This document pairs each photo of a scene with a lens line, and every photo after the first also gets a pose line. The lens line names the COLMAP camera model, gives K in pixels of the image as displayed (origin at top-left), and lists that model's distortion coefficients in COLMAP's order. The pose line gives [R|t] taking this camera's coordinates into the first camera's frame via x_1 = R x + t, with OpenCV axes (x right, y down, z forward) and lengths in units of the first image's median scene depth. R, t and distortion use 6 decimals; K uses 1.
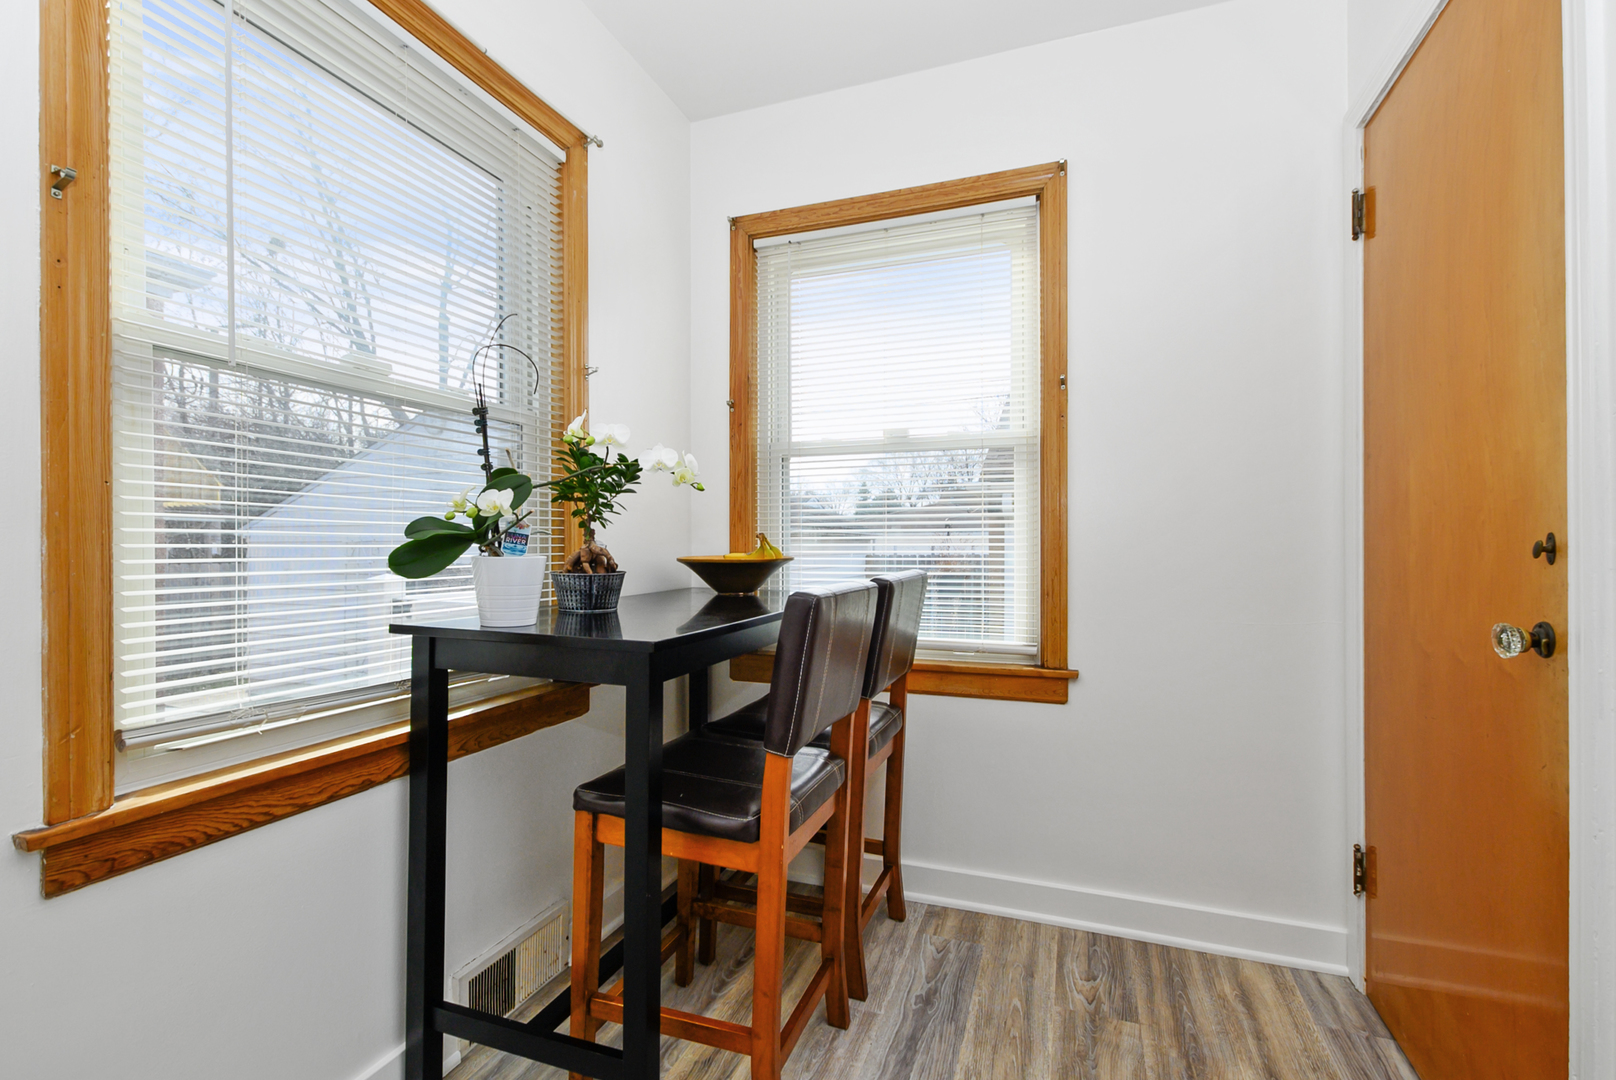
lens RADIAL K [[708.1, 0, 818.5], [0, 708.1, 549.1], [0, 0, 1]] dist [0.001548, -0.000806]
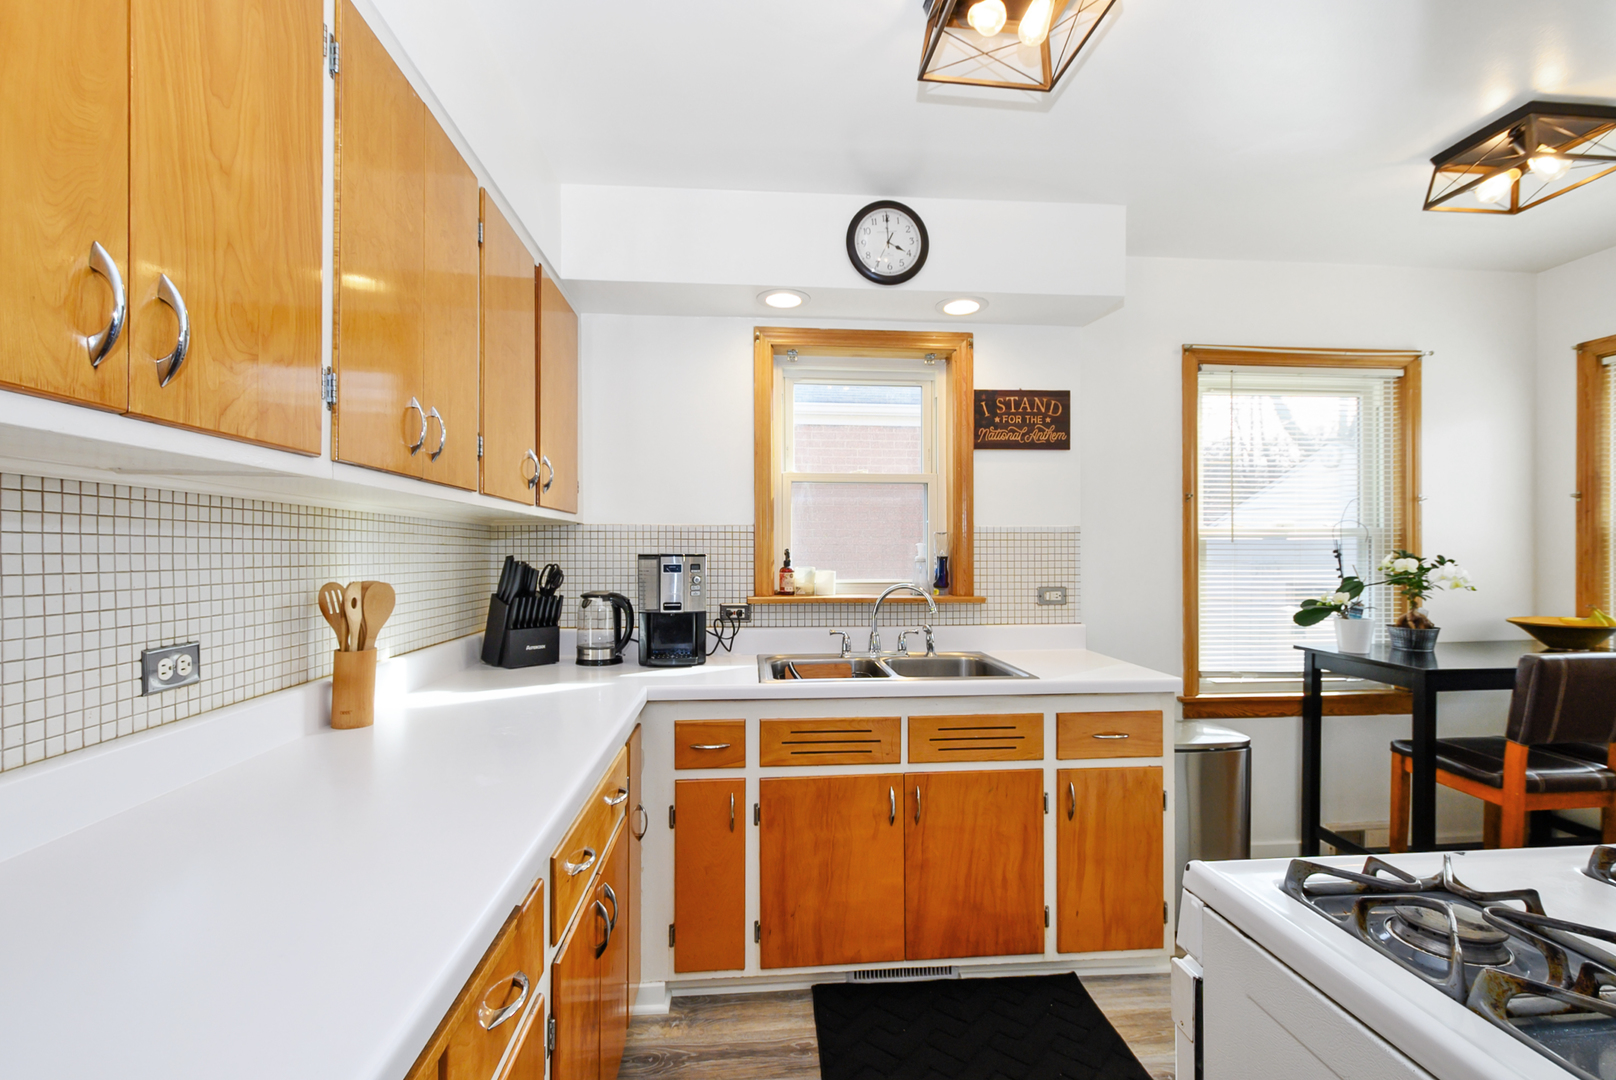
lens RADIAL K [[708.1, 0, 818.5], [0, 708.1, 549.1], [0, 0, 1]] dist [0.001548, -0.000806]
pose [[0.432473, -0.006981, -0.901620, 0.723084], [-0.009705, 0.999876, -0.012397, -0.146238], [0.901595, 0.014112, 0.432351, -1.251638]]
